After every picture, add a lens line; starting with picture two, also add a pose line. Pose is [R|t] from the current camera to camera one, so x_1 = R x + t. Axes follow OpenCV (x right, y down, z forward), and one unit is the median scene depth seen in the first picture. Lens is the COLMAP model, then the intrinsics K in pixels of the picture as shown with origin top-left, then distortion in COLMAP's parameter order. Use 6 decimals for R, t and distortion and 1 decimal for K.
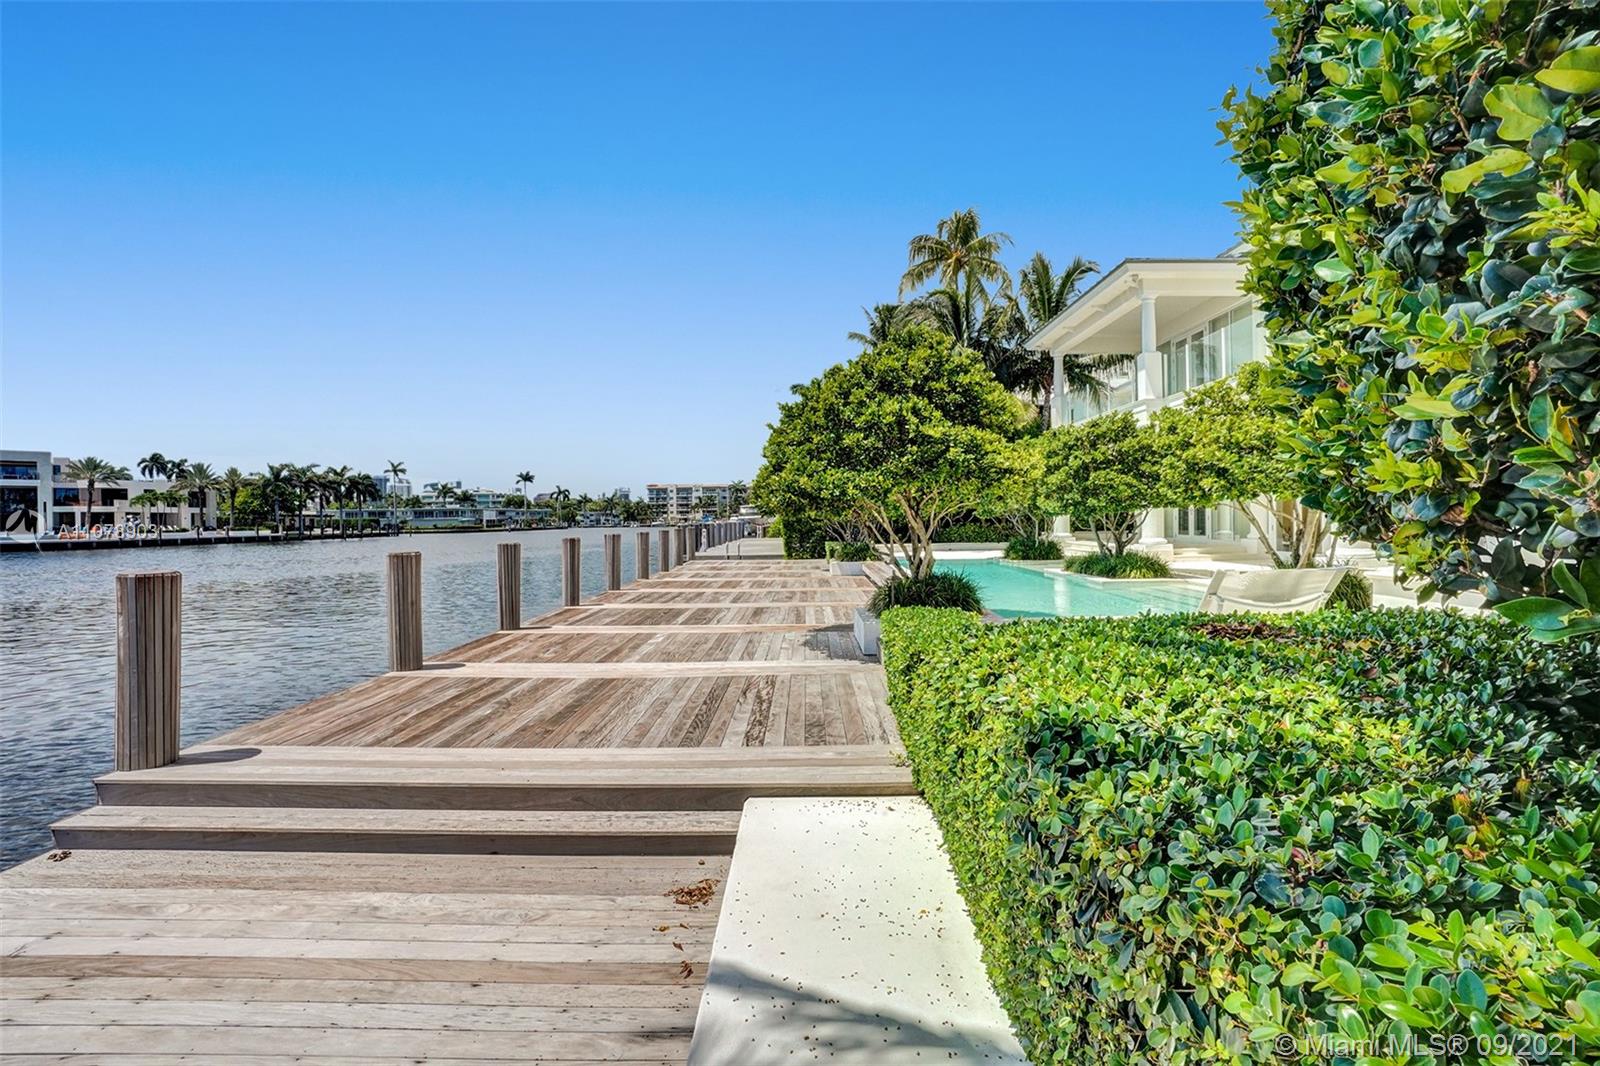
lens RADIAL K [[728.8, 0, 800.0], [0, 728.8, 533.0], [0, 0, 1]] dist [-0.000189, -0.000004]
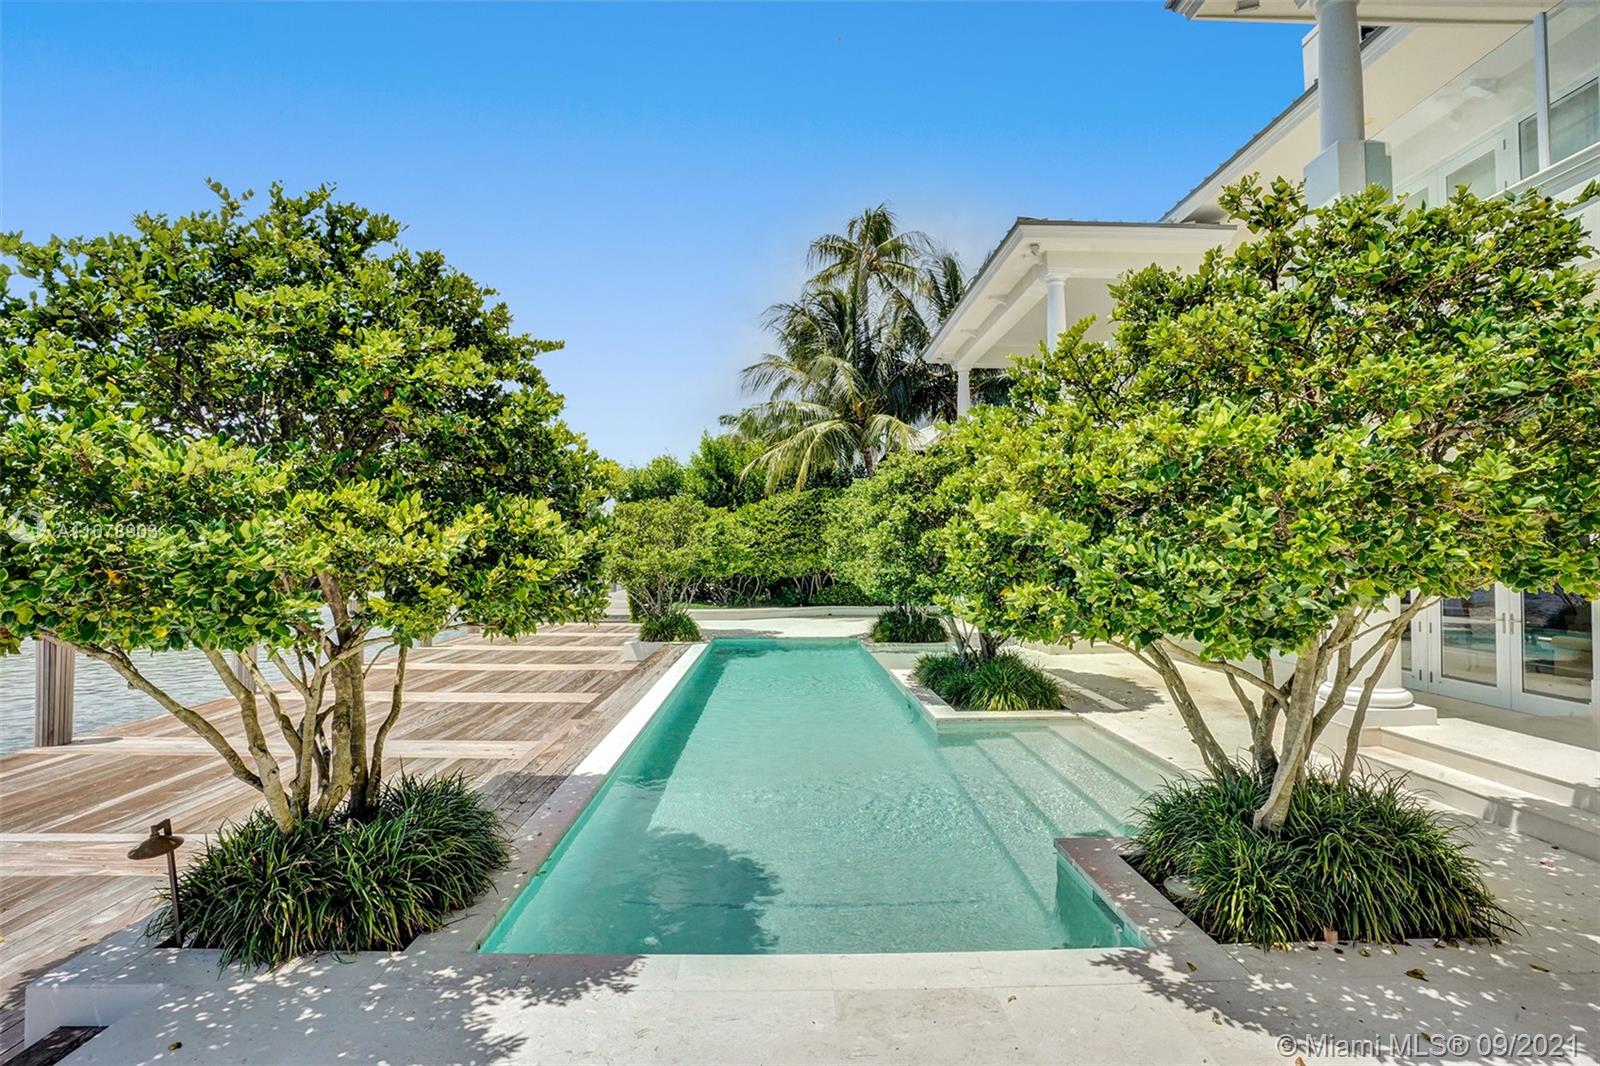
lens RADIAL K [[740.4, 0, 807.7], [0, 740.4, 544.6], [0, 0, 1]] dist [-0.000503, -0.000076]
pose [[0.998714, 0.000884, 0.050692, 0.143690], [0.000694, 0.999516, -0.031106, -0.027531], [-0.050695, 0.031101, 0.998230, 0.211774]]
